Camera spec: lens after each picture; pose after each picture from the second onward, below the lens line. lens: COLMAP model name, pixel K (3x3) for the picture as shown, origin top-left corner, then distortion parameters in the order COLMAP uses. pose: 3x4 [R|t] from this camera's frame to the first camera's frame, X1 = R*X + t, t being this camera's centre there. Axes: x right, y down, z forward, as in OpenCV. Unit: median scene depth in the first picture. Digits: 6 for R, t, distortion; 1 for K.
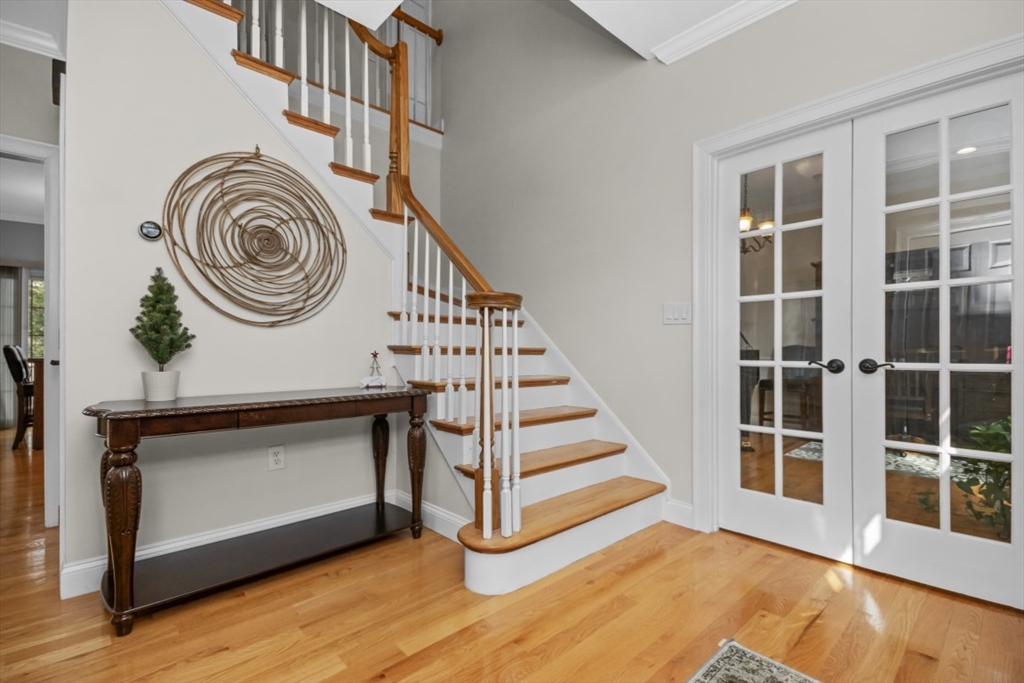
lens RADIAL K [[471.2, 0, 512.3], [0, 471.2, 354.1], [0, 0, 1]] dist [0.042688, 0.000001]
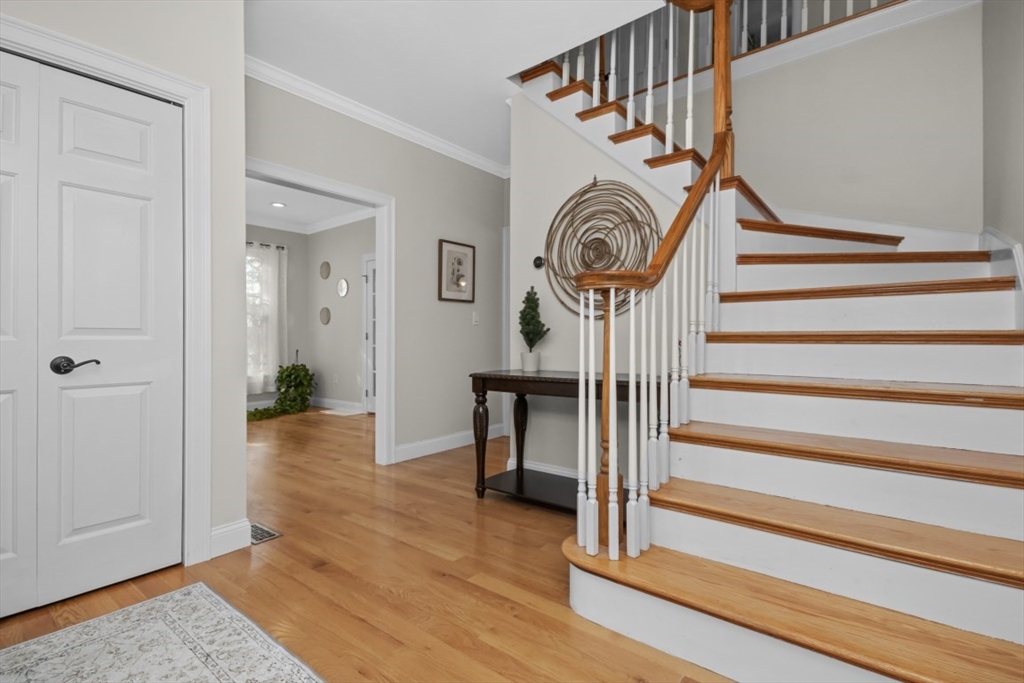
lens RADIAL K [[481.3, 0, 519.3], [0, 481.3, 339.9], [0, 0, 1]] dist [0.021684, -0.000540]
pose [[0.141344, 0.001579, -0.989959, 0.694838], [0.011805, 0.999925, 0.003281, -0.009779], [0.989890, -0.012150, 0.141315, 0.619570]]
